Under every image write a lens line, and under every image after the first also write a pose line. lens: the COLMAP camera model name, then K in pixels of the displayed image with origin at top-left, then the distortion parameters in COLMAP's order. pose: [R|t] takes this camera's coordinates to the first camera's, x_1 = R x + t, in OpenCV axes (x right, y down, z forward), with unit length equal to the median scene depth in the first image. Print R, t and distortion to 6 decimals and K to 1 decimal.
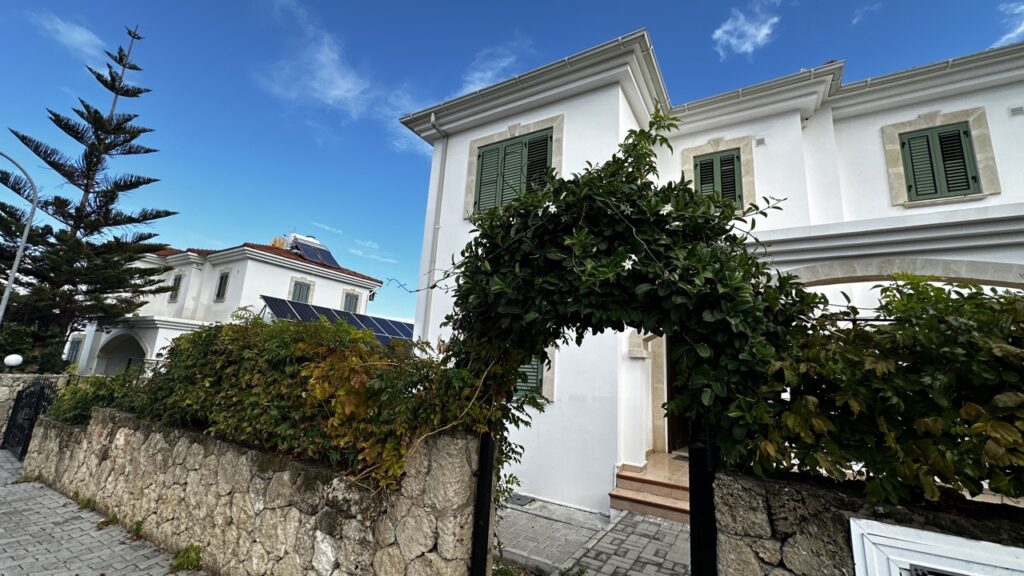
lens RADIAL K [[407.1, 0, 511.2], [0, 407.1, 287.3], [0, 0, 1]] dist [-0.002548, 0.000824]
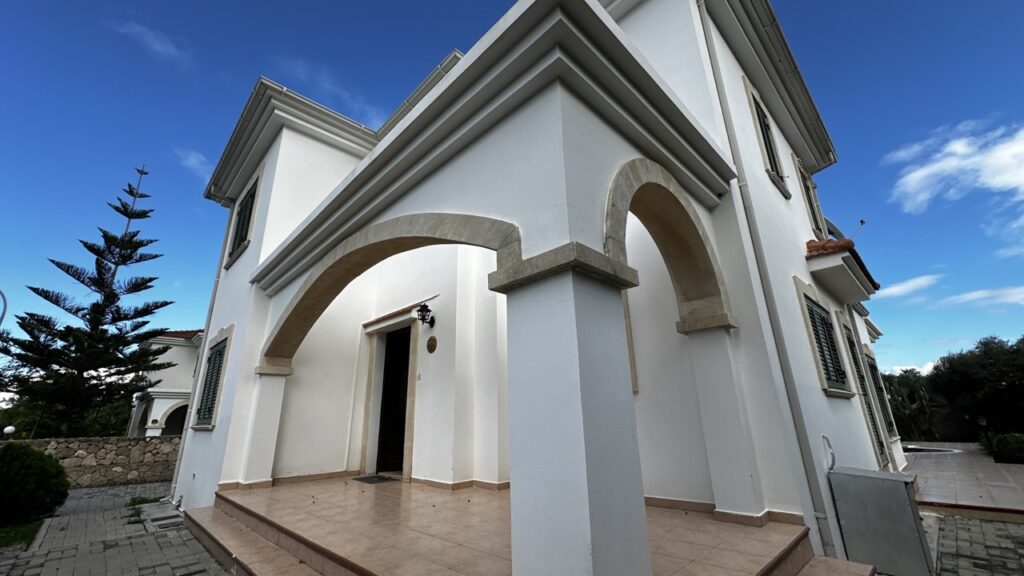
lens RADIAL K [[407.1, 0, 511.2], [0, 407.1, 287.3], [0, 0, 1]] dist [-0.002548, 0.000824]
pose [[0.960598, -0.163636, -0.224668, 0.439407], [0.137277, 0.982173, -0.128416, 0.072166], [0.241676, 0.092514, 0.965937, 0.060106]]
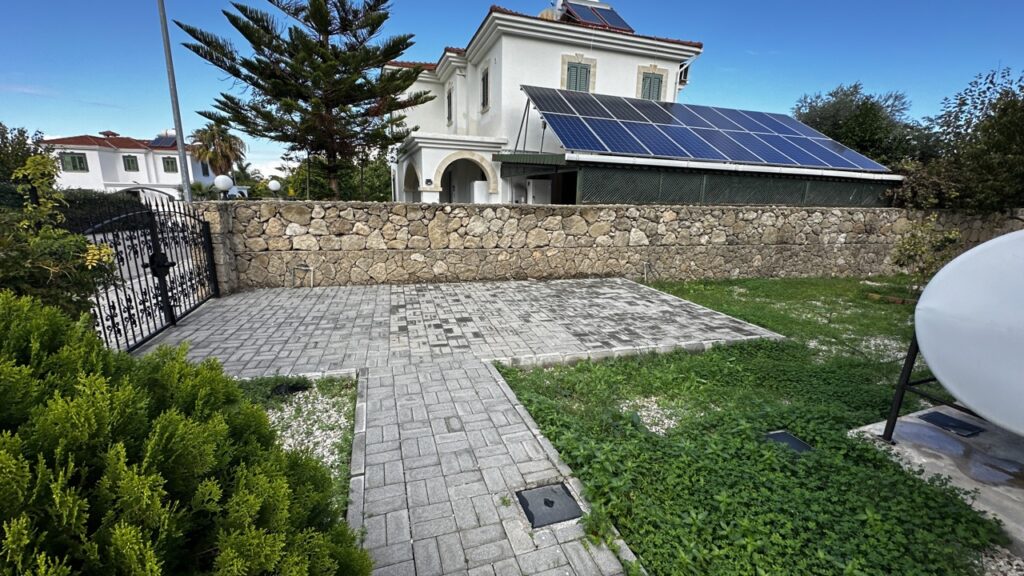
lens RADIAL K [[407.1, 0, 511.2], [0, 407.1, 287.3], [0, 0, 1]] dist [-0.002548, 0.000824]
pose [[0.767067, 0.089968, -0.635227, -0.175784], [0.162940, 0.930335, 0.328522, 0.113666], [0.620530, -0.355502, 0.698971, 0.416501]]
